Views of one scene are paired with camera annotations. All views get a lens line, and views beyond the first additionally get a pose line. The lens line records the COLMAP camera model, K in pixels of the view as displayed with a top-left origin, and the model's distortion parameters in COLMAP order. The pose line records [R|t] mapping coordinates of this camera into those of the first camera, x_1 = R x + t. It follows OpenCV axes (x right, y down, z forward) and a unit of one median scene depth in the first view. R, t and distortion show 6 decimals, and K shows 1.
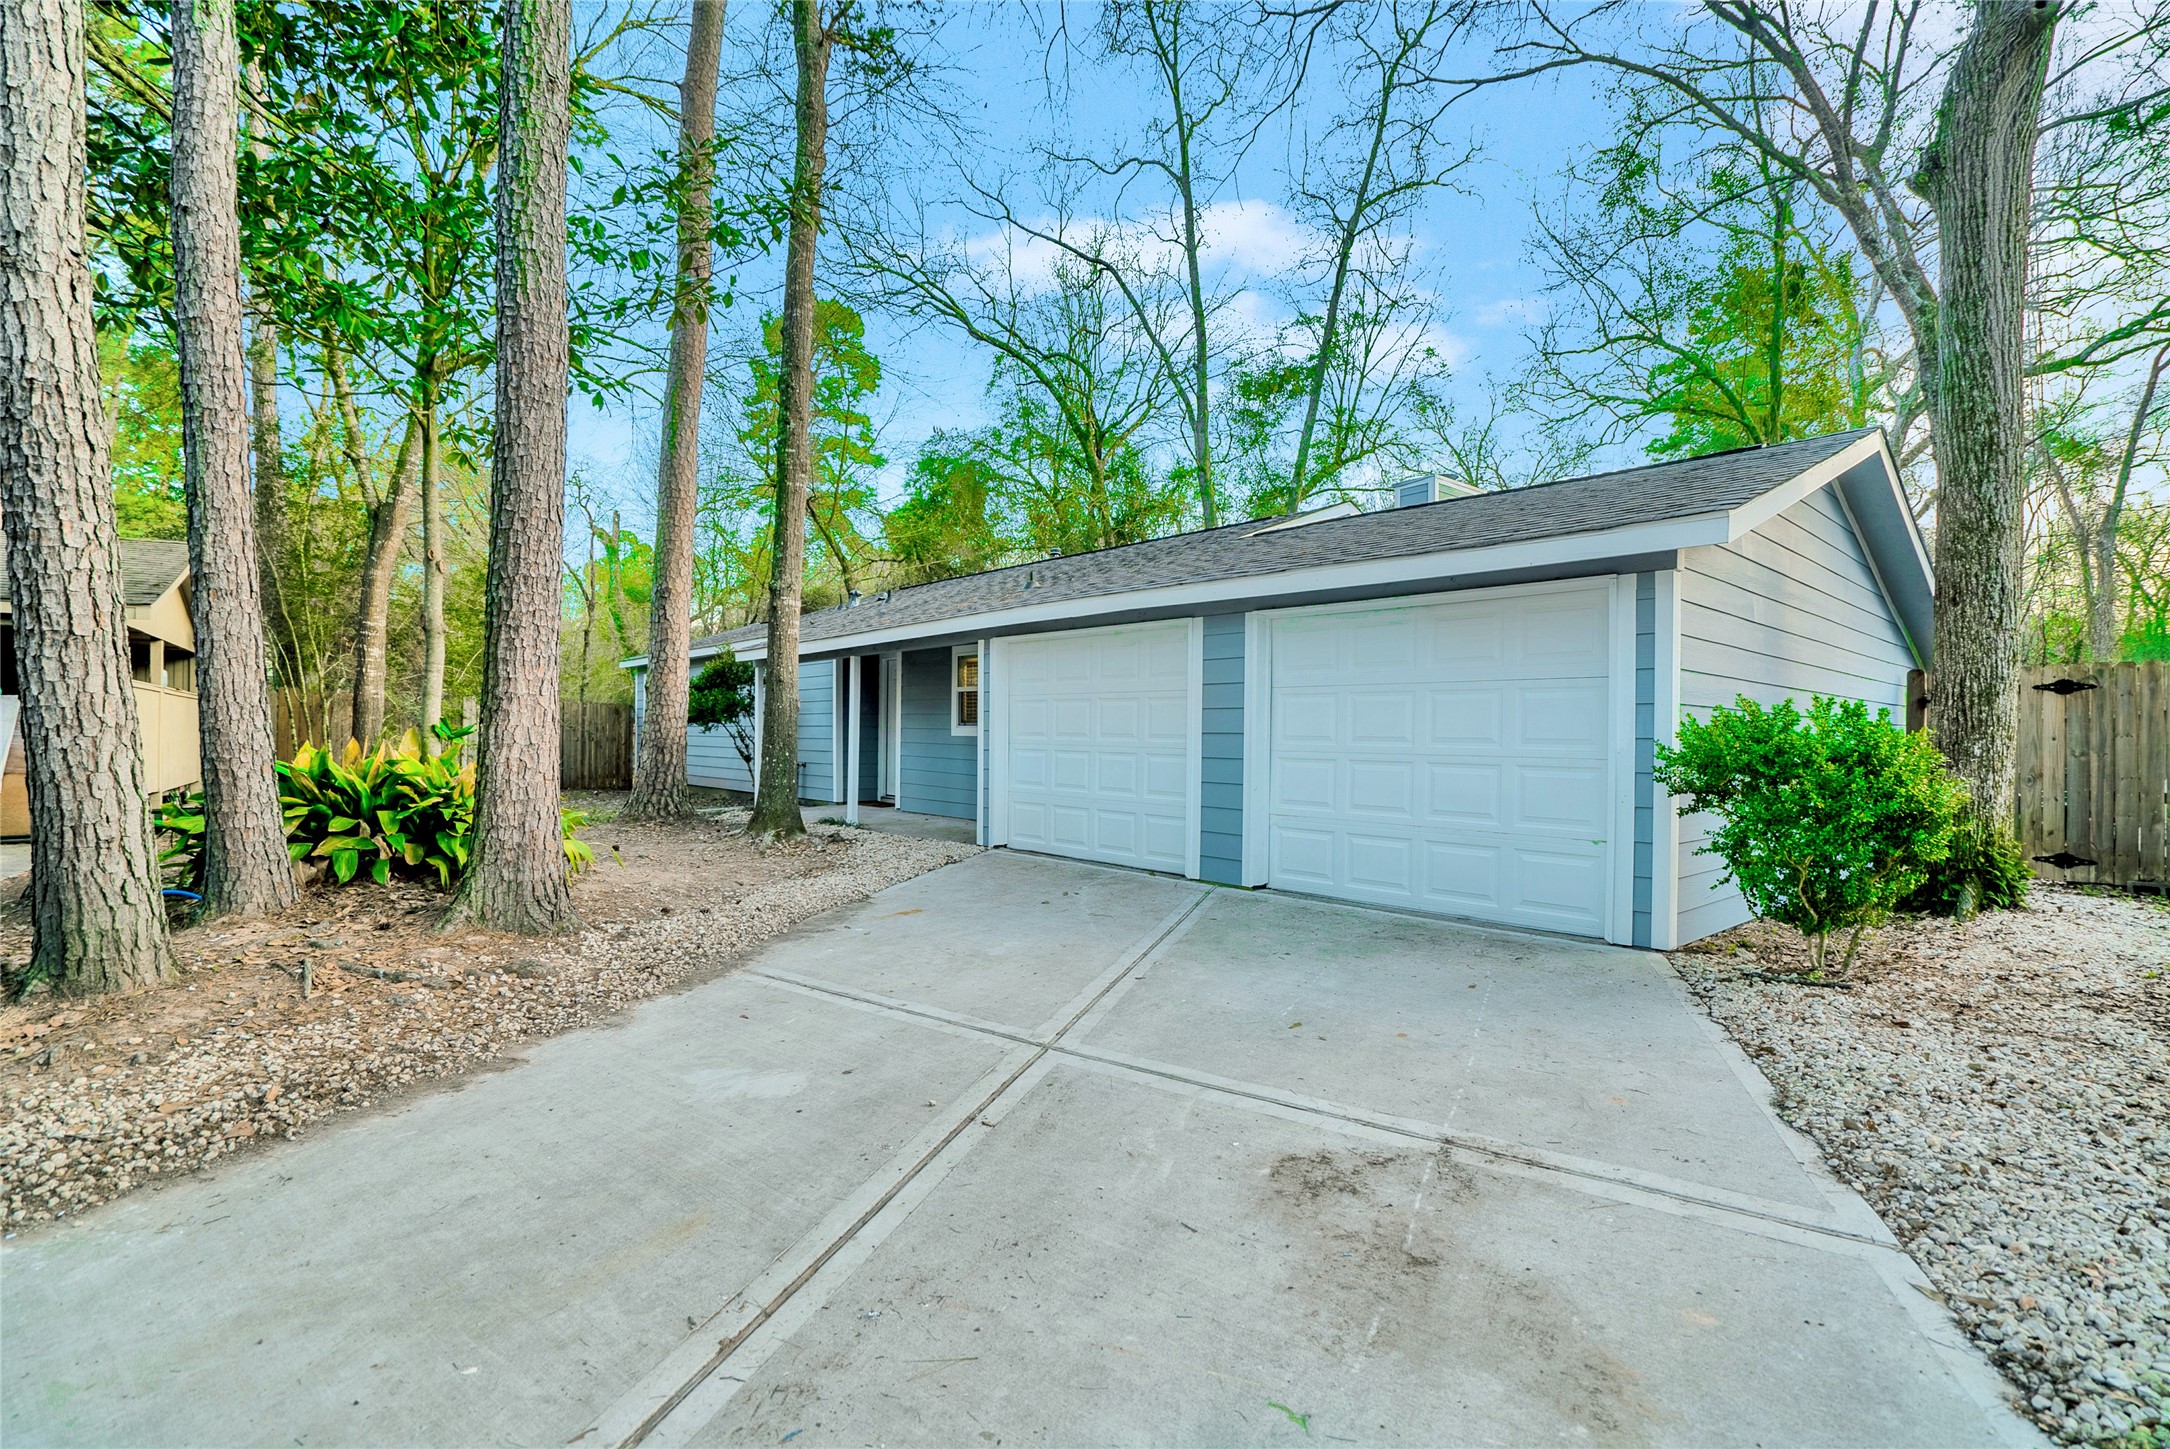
lens RADIAL K [[1017.4, 0, 1085.0], [0, 1017.4, 724.5], [0, 0, 1]] dist [-0.051916, 0.020168]
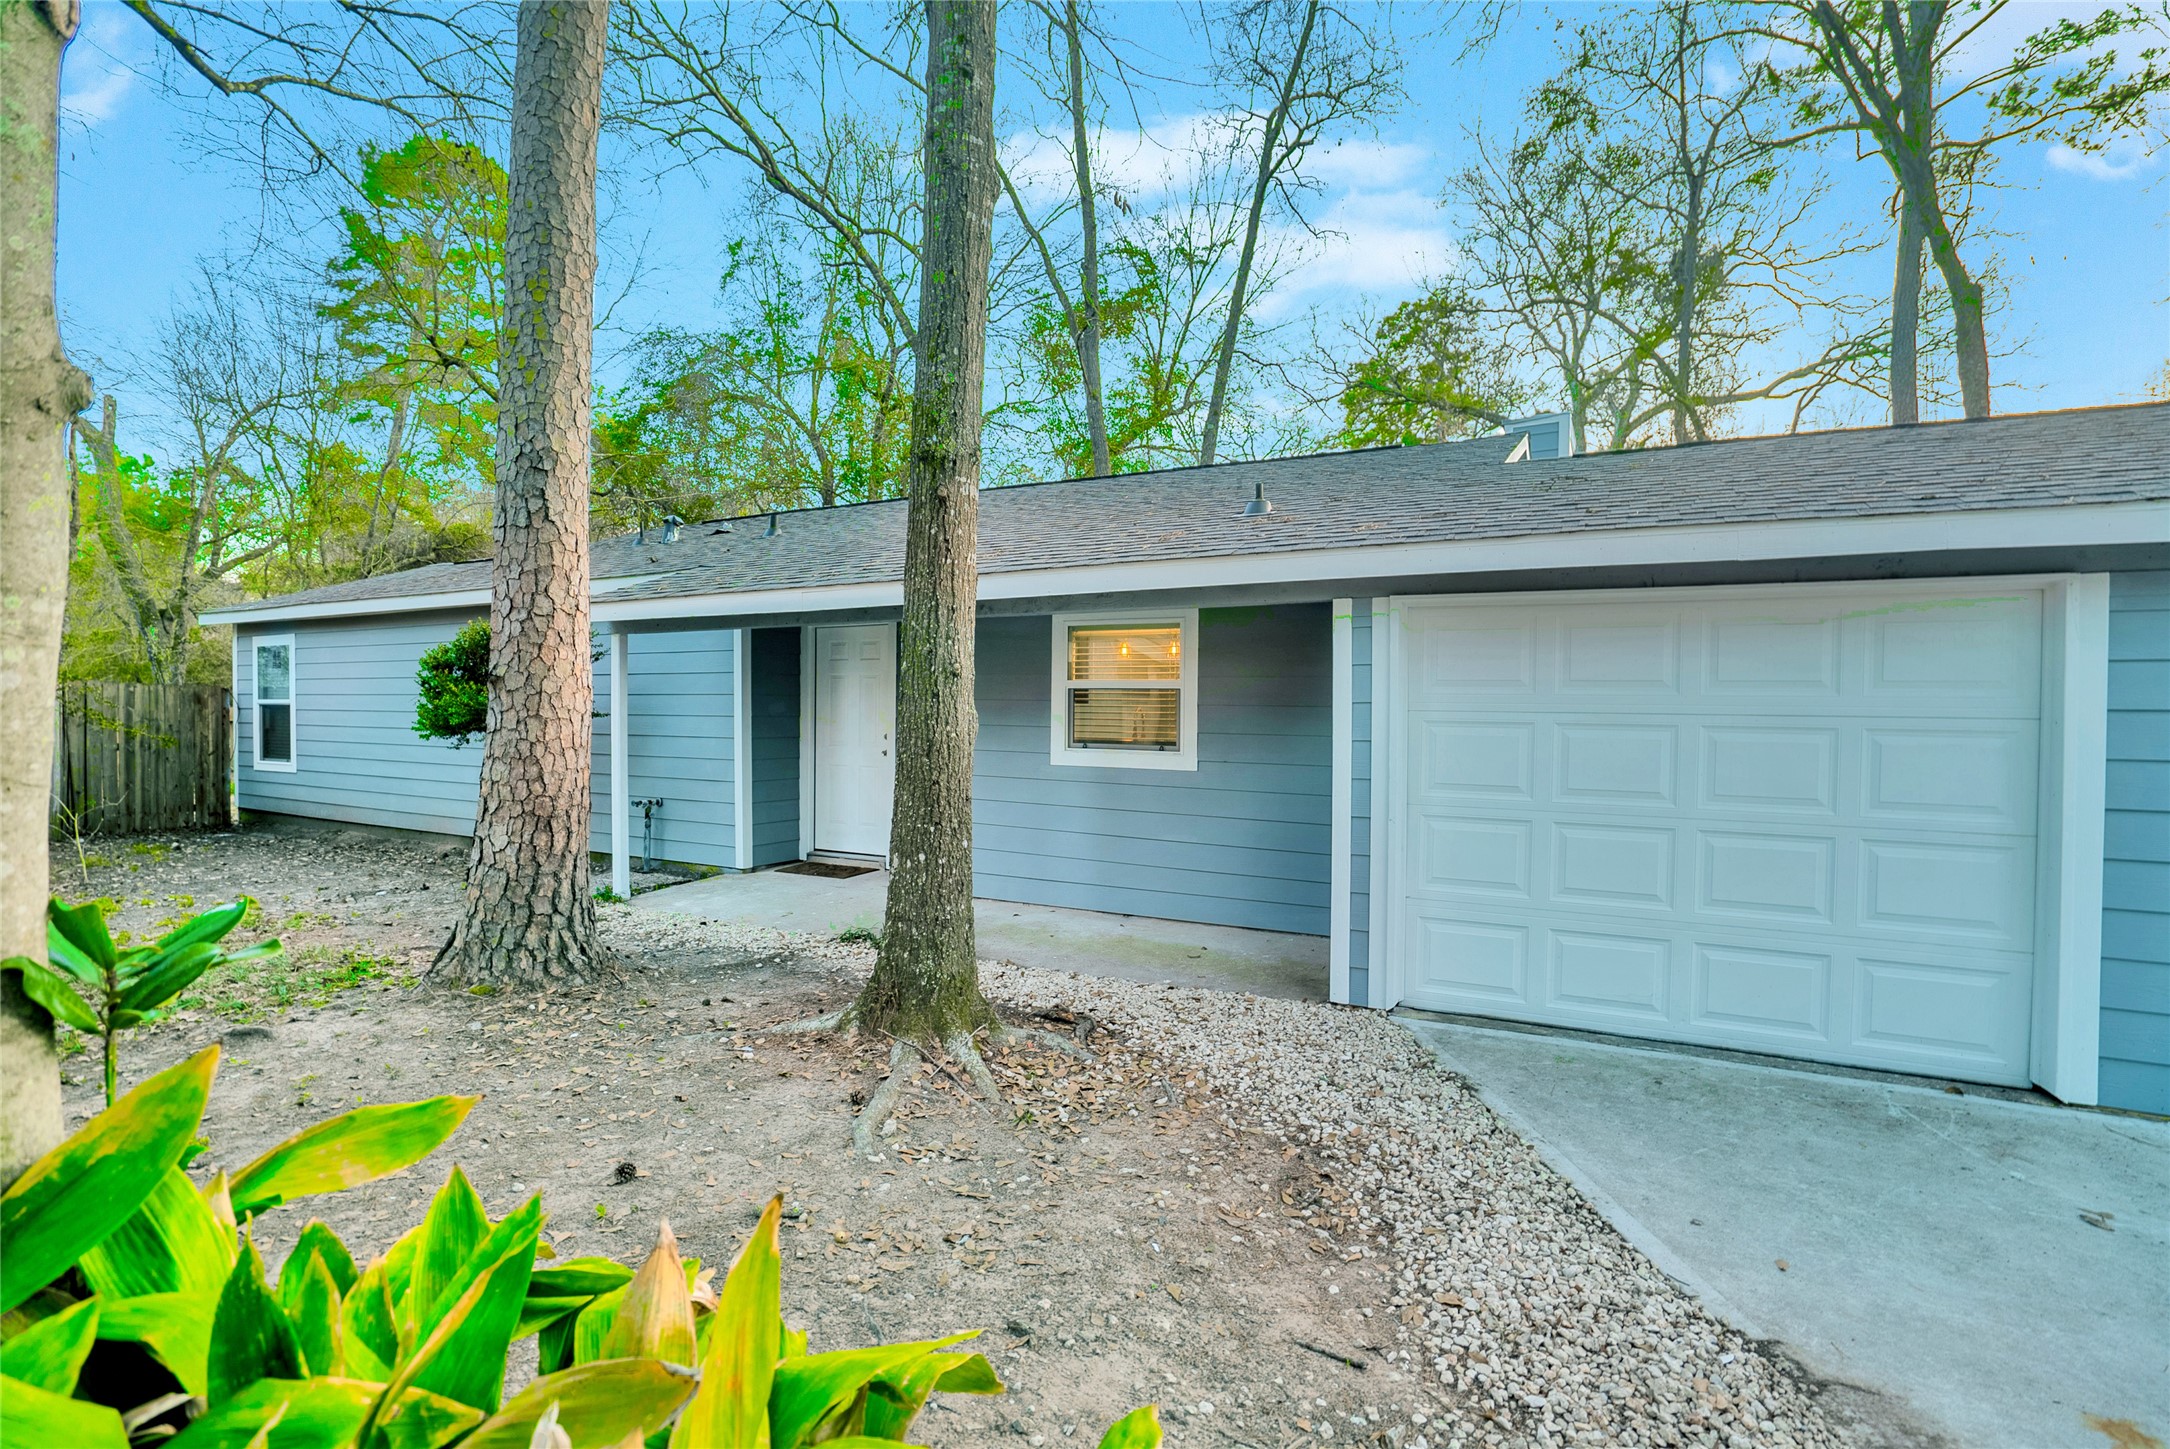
lens RADIAL K [[1017.4, 0, 1085.0], [0, 1017.4, 724.5], [0, 0, 1]] dist [-0.051916, 0.020168]
pose [[0.932813, -0.004188, 0.360337, -0.302598], [-0.005409, 0.999657, 0.025622, -0.025212], [-0.360320, -0.025849, 0.932470, 0.433071]]
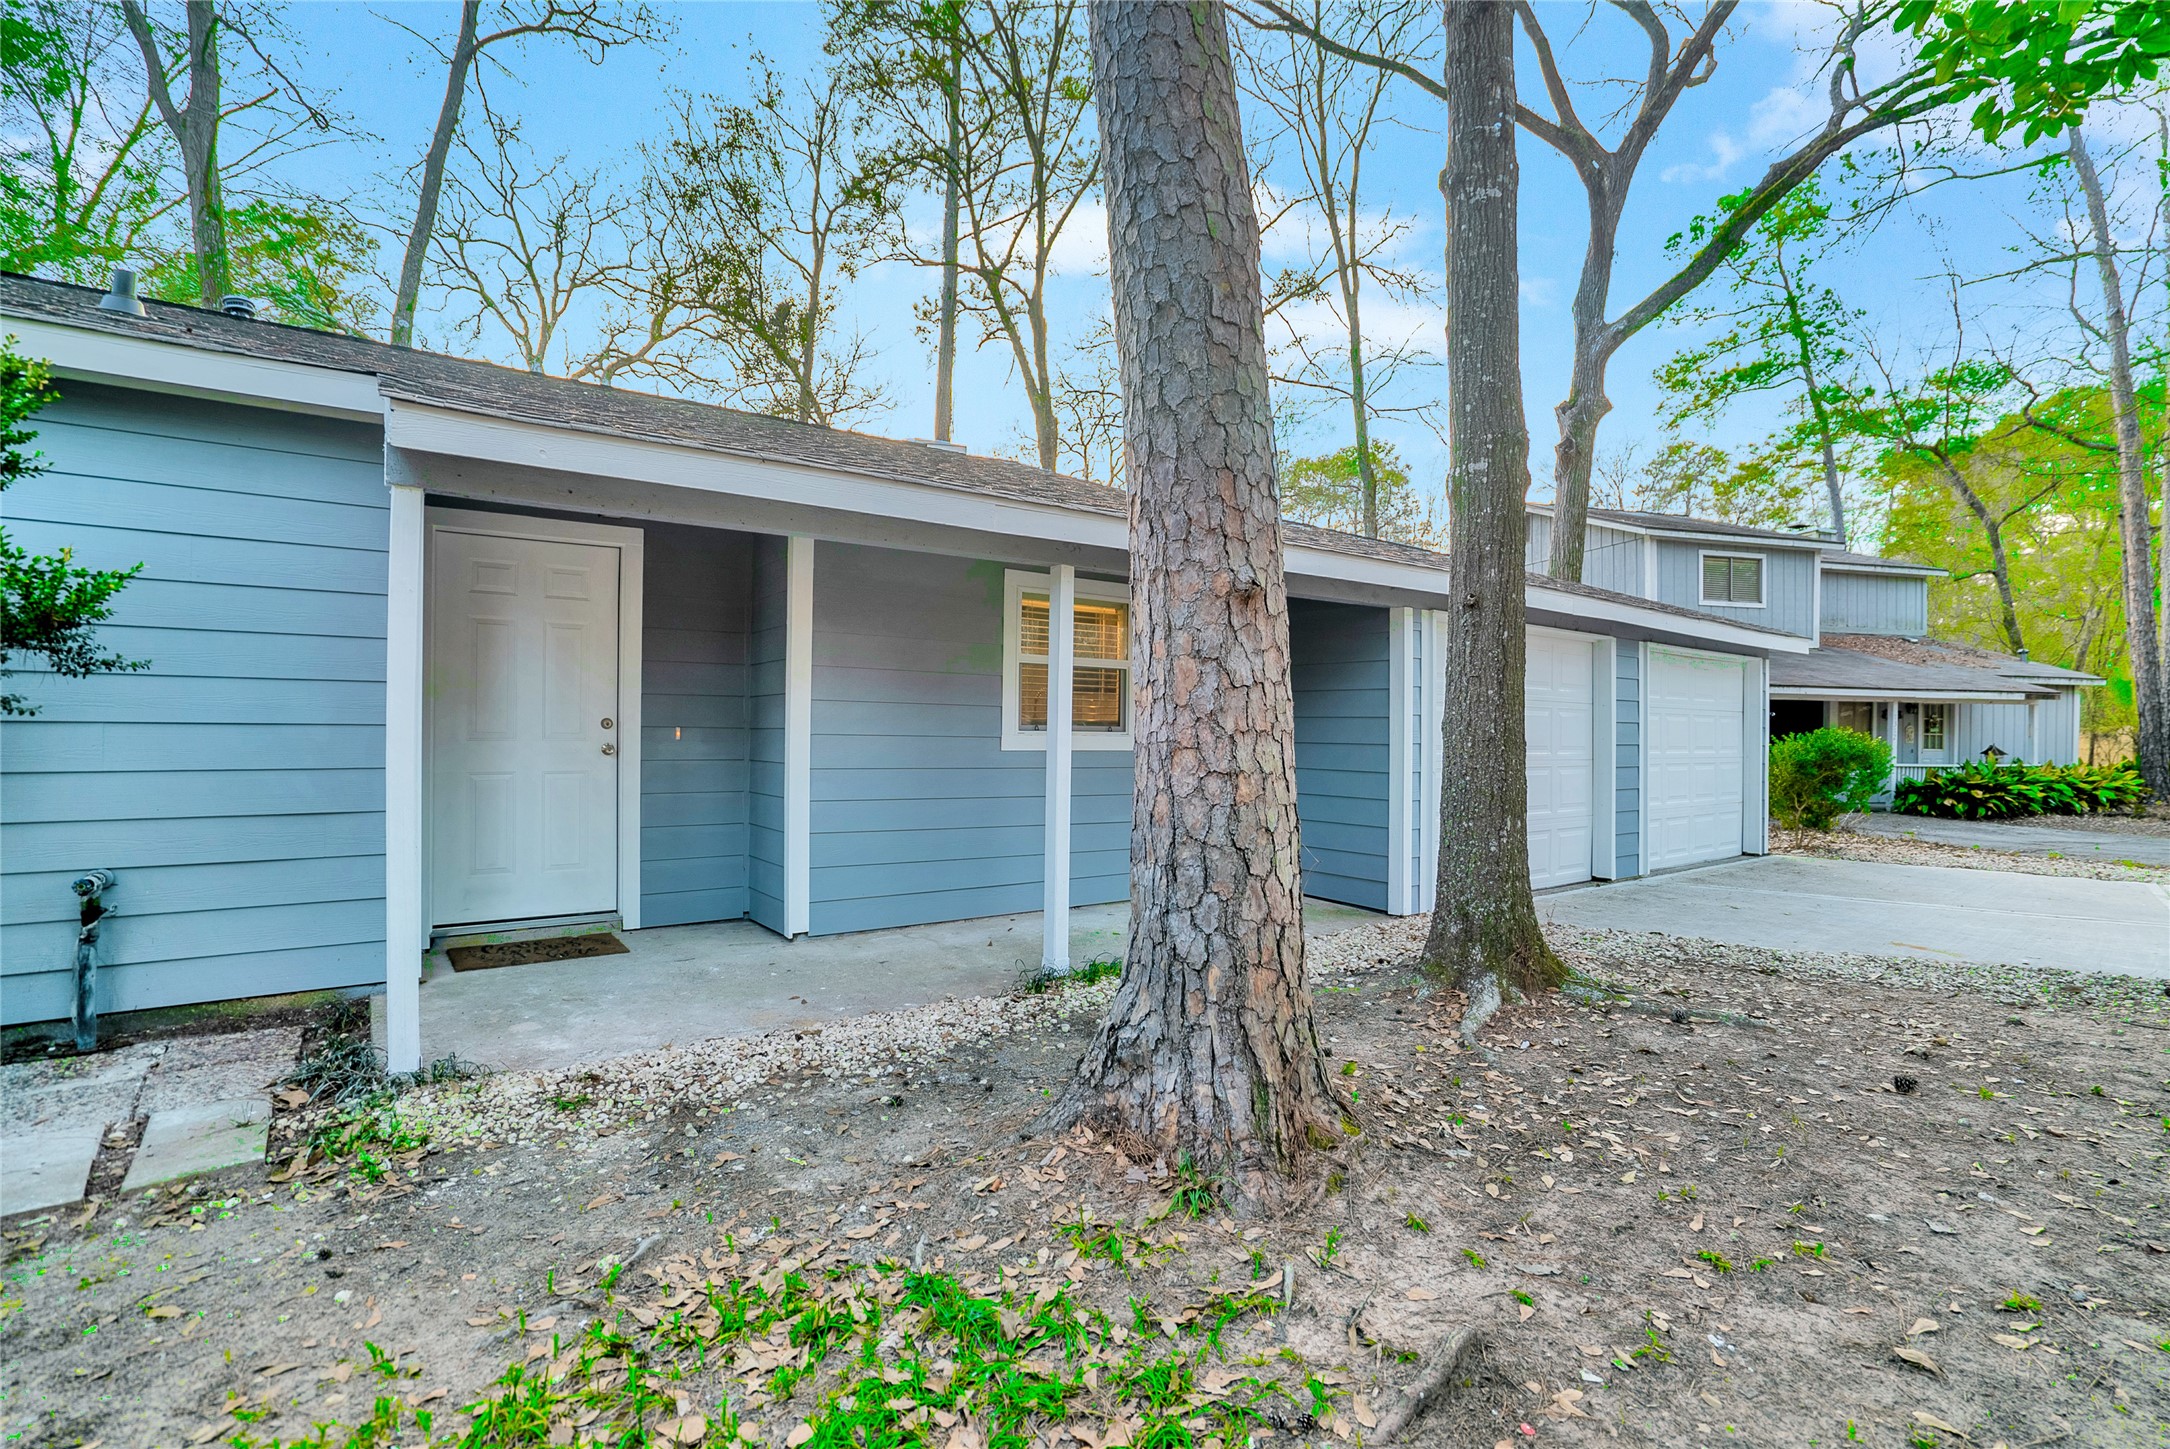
lens RADIAL K [[1013.0, 0, 1098.3], [0, 1013.0, 732.7], [0, 0, 1]] dist [-0.067196, 0.027494]
pose [[0.071363, -0.009636, 0.997404, -0.580089], [-0.017314, 0.999791, 0.010898, -0.003852], [-0.997300, -0.018047, 0.071181, 0.869808]]
